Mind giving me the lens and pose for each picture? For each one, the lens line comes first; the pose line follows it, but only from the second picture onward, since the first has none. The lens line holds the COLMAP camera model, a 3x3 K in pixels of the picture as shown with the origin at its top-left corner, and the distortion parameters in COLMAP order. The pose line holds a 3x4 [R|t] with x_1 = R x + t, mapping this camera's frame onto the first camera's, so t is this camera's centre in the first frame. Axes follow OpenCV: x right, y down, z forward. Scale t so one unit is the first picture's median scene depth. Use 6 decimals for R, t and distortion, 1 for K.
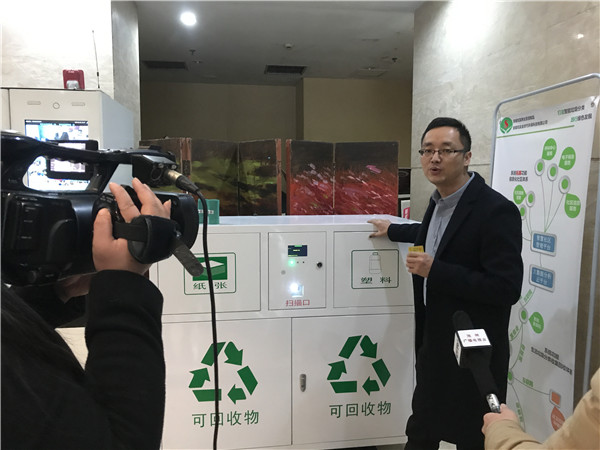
lens RADIAL K [[497.0, 0, 295.9], [0, 497.0, 215.0], [0, 0, 1]] dist [0.043172, -0.045674]
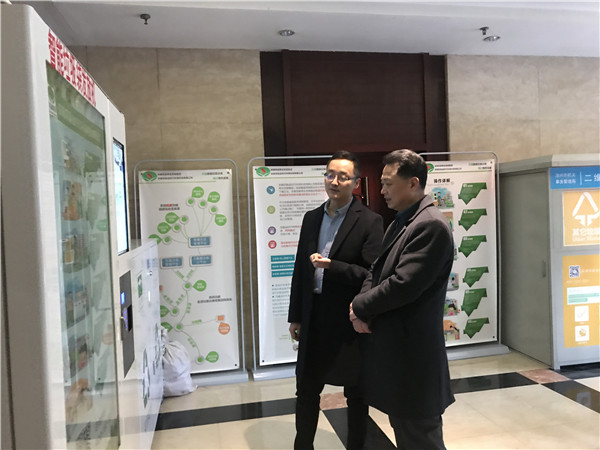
lens RADIAL K [[497.0, 0, 303.2], [0, 497.0, 220.7], [0, 0, 1]] dist [0.043172, -0.045674]
pose [[-0.069425, -0.020380, 0.997379, -1.288488], [0.115144, 0.992946, 0.028305, -0.028984], [-0.990920, 0.116807, -0.066589, 0.680566]]
